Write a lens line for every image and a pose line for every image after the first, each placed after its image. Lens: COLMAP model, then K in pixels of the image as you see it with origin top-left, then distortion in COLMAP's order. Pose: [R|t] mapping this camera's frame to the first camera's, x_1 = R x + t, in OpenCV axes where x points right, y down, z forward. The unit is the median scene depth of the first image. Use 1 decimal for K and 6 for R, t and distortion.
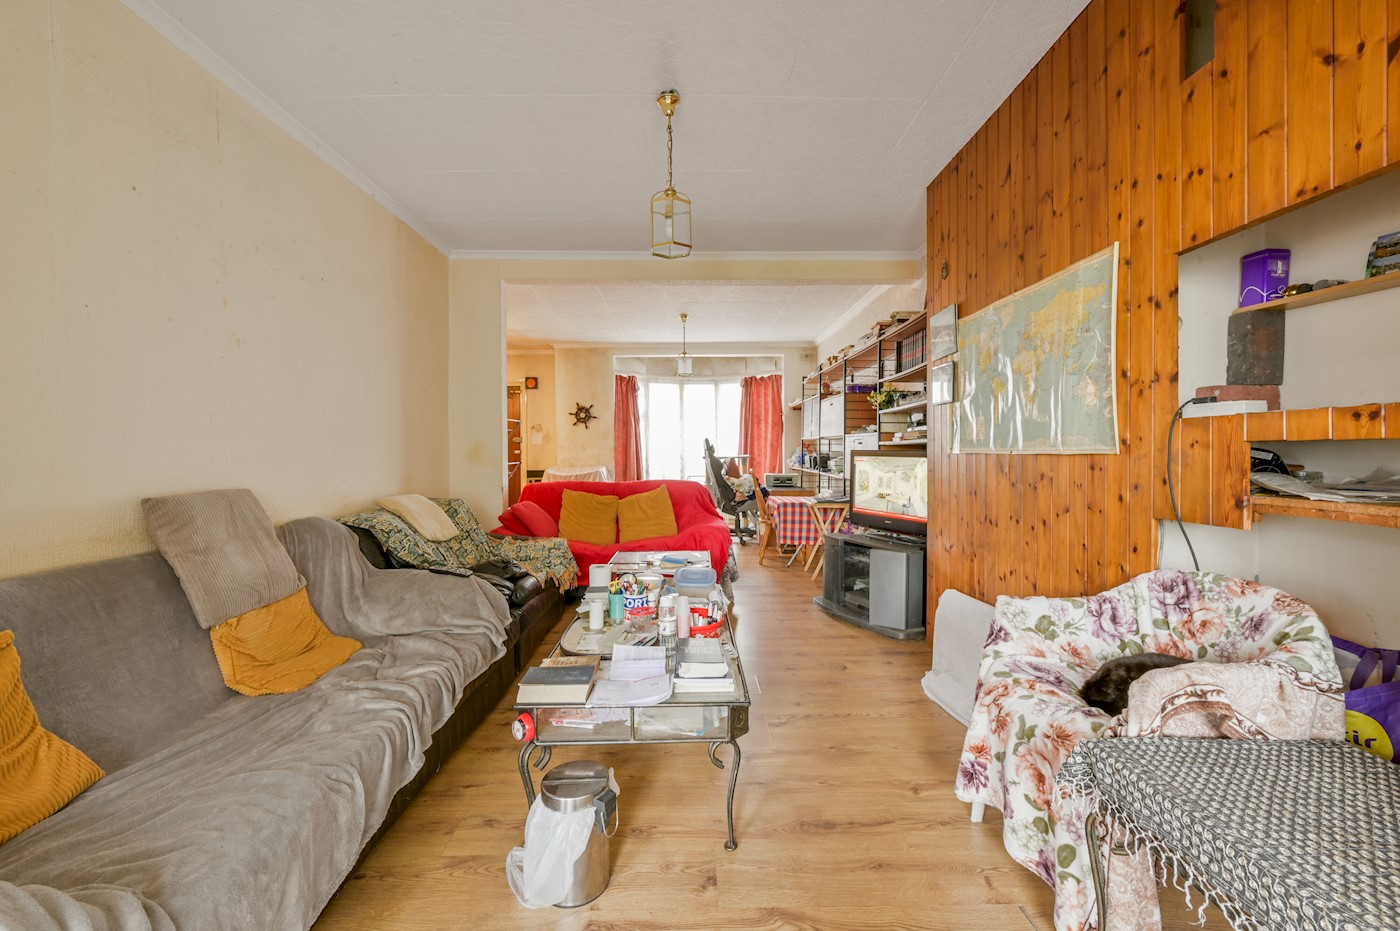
lens RADIAL K [[541.0, 0, 698.2], [0, 541.0, 464.0], [0, 0, 1]] dist [-0.003409, 0.000483]
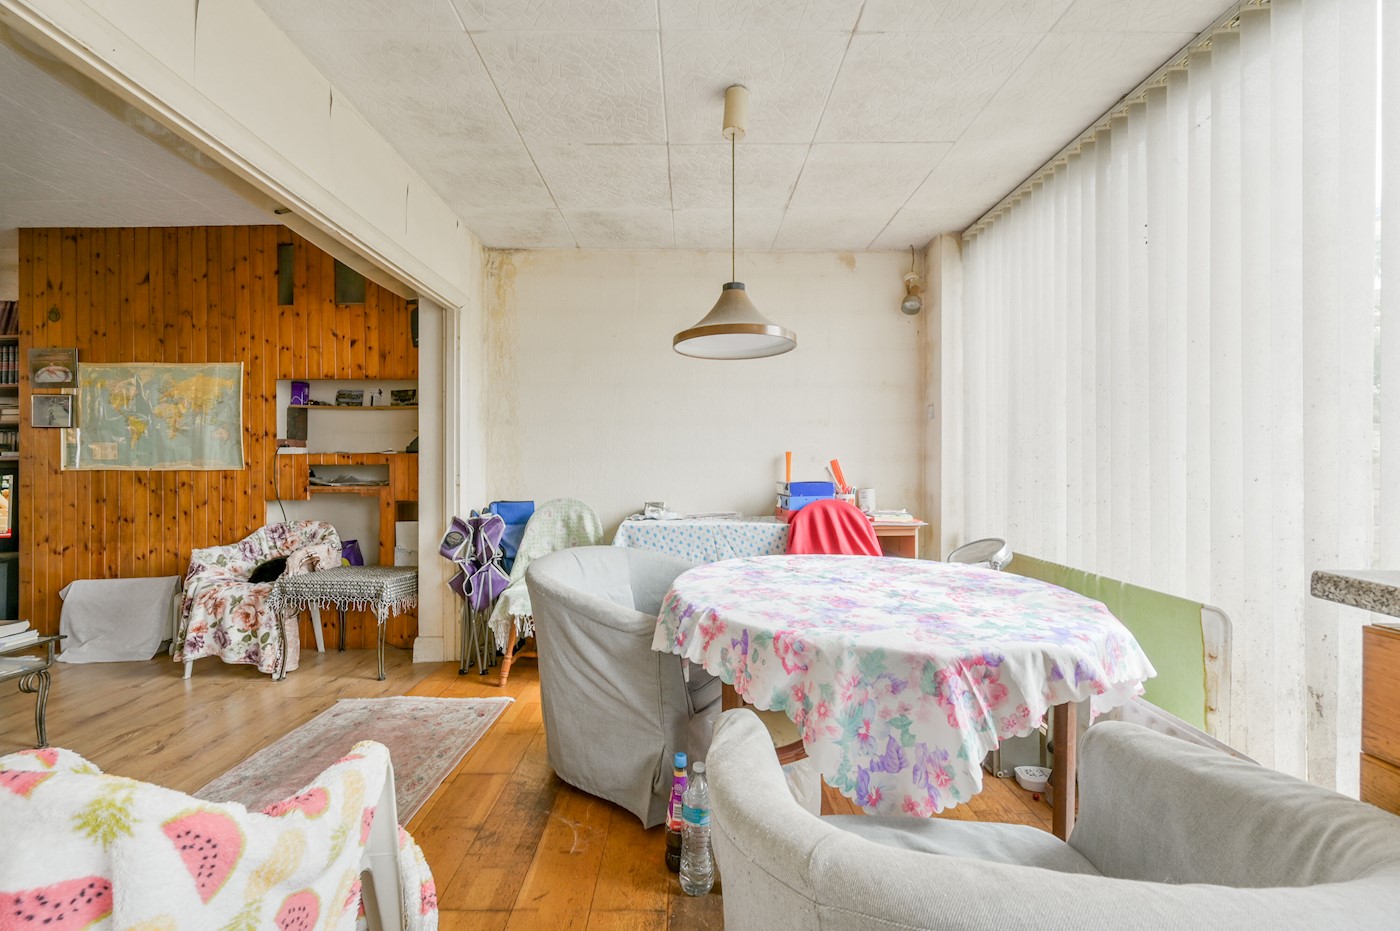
lens RADIAL K [[541.0, 0, 698.2], [0, 541.0, 464.0], [0, 0, 1]] dist [-0.003409, 0.000483]
pose [[-0.015666, 0.015750, 0.999753, -1.284186], [0.023126, 0.999614, -0.015385, 0.029600], [-0.999610, 0.022879, -0.016024, -0.655625]]
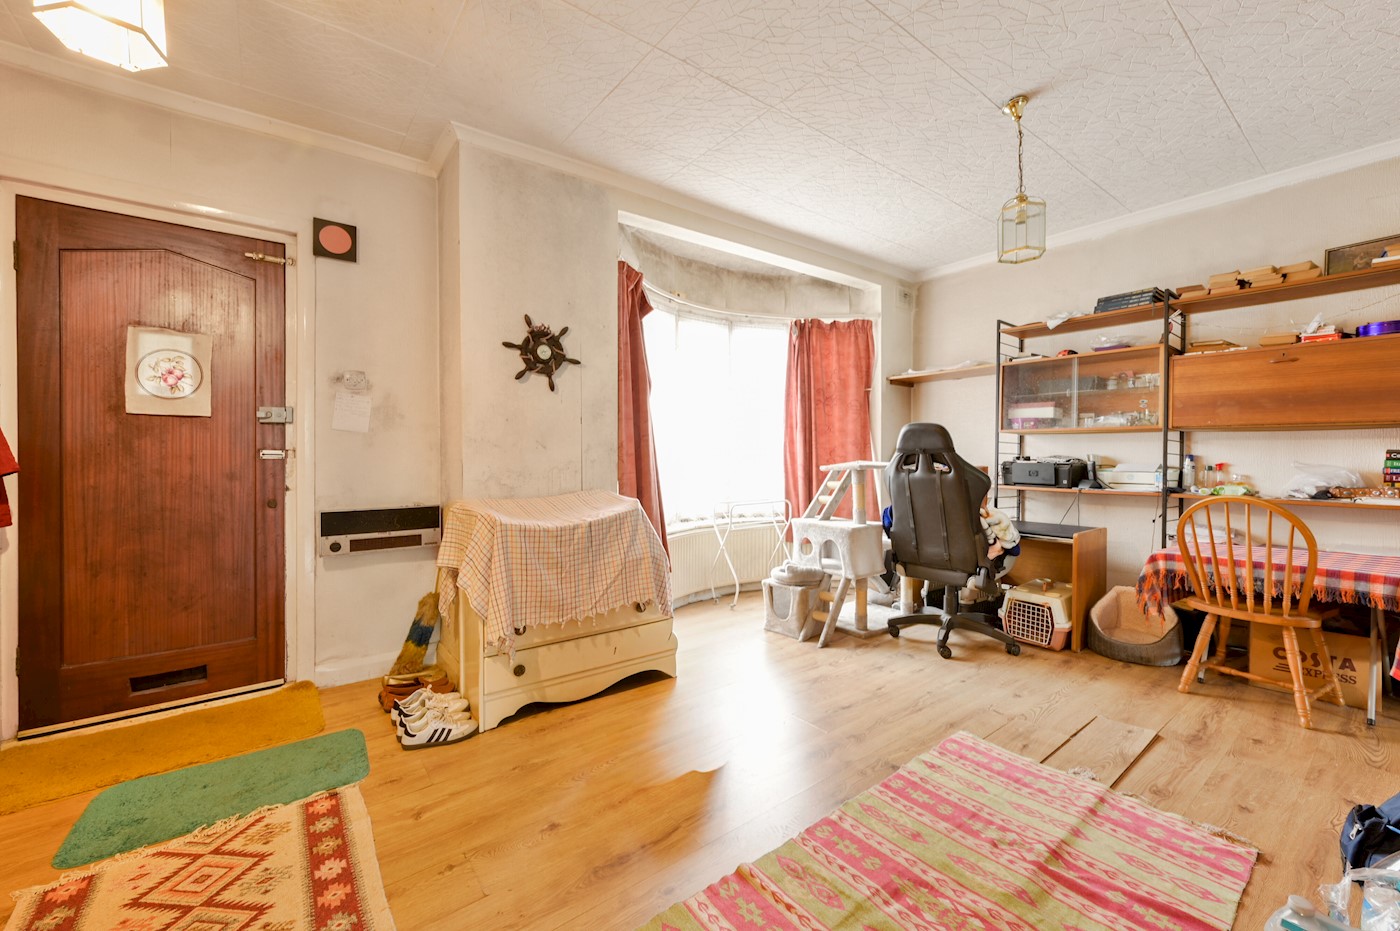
lens RADIAL K [[541.0, 0, 698.2], [0, 541.0, 464.0], [0, 0, 1]] dist [-0.003409, 0.000483]
pose [[0.794567, -0.013746, 0.607021, -1.584645], [0.014709, 0.999886, 0.003389, -0.067758], [-0.606998, 0.006236, 0.794679, 2.919354]]
